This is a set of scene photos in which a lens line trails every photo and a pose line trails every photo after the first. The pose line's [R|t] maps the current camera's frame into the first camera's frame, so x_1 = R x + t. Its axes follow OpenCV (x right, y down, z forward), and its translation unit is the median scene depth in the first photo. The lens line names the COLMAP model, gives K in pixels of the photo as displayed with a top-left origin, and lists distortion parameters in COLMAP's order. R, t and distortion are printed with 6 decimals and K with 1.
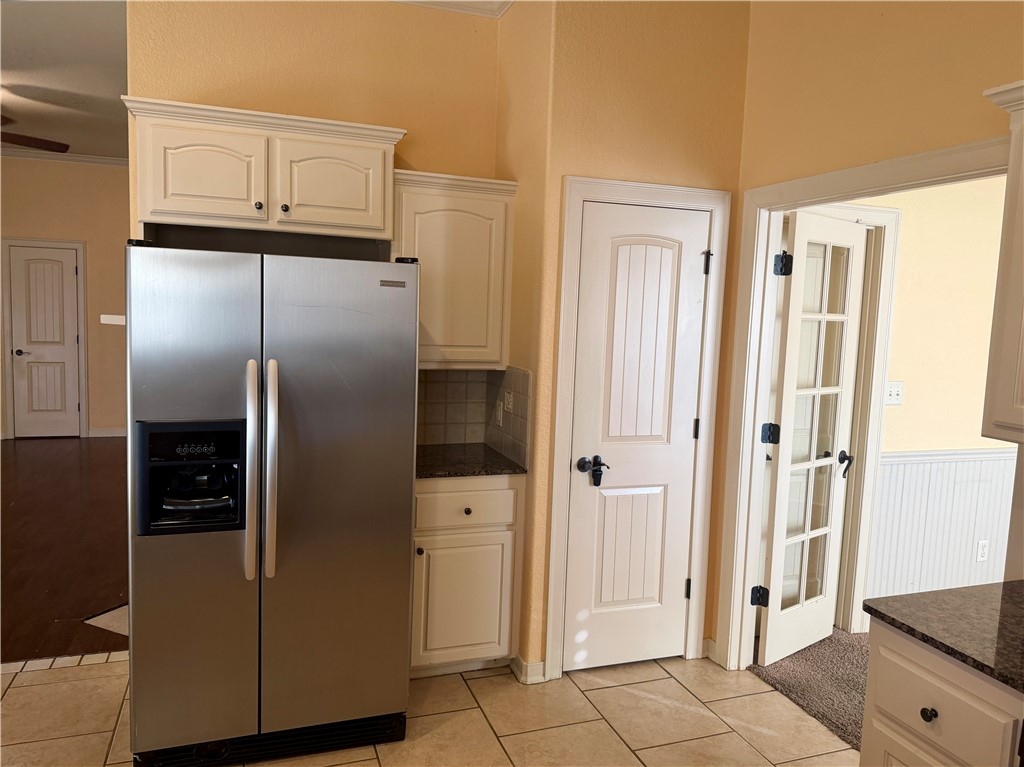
lens RADIAL K [[720.1, 0, 510.8], [0, 720.1, 385.2], [0, 0, 1]] dist [0.113346, -0.151683]
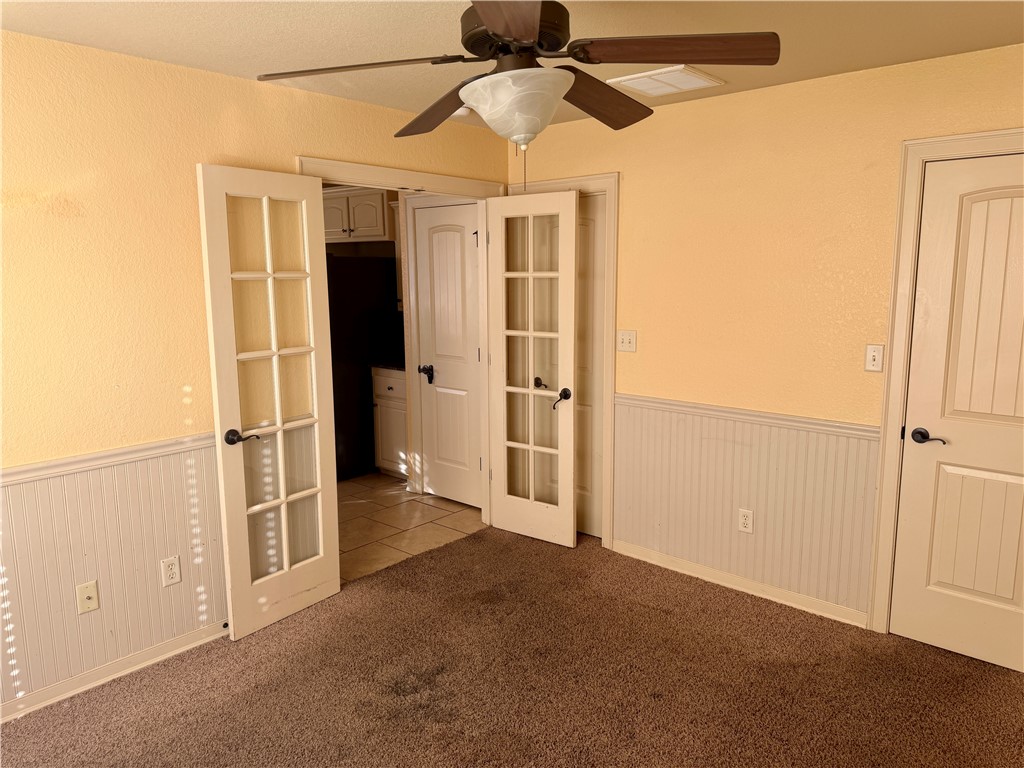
lens RADIAL K [[720.1, 0, 510.8], [0, 720.1, 385.7], [0, 0, 1]] dist [0.113346, -0.151683]
pose [[0.472890, 0.103897, -0.874975, 1.619331], [-0.054112, 0.994574, 0.088853, -0.010552], [0.879458, 0.005329, 0.475946, 0.383503]]
